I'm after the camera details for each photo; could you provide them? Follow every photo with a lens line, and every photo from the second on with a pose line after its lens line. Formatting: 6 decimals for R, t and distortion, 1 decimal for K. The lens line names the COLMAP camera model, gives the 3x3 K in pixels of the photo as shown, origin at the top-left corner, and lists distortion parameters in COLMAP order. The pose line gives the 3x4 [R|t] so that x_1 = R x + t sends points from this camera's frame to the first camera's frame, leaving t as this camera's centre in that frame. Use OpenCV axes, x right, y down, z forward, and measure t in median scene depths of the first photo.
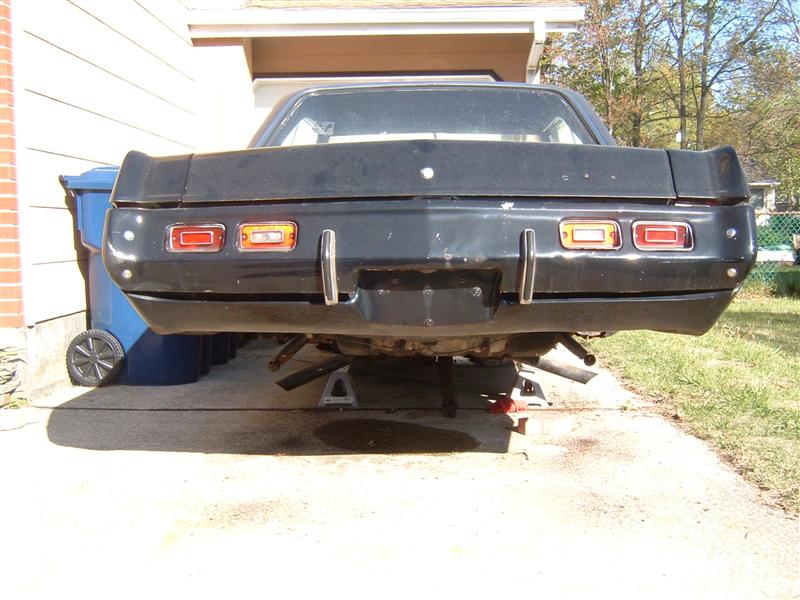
lens RADIAL K [[902.9, 0, 418.9], [0, 902.9, 300.5], [0, 0, 1]] dist [-0.126969, 0.190347]
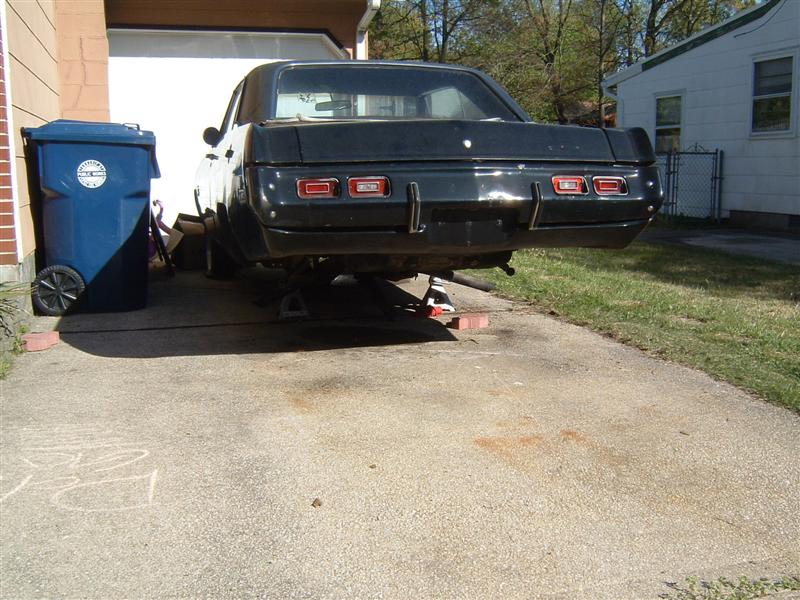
lens RADIAL K [[902.9, 0, 418.9], [0, 902.9, 300.5], [0, 0, 1]] dist [-0.126969, 0.190347]
pose [[0.953240, -0.042689, 0.299183, -0.524320], [0.021245, 0.996990, 0.074568, 0.005145], [-0.301466, -0.064725, 0.951278, -0.416371]]
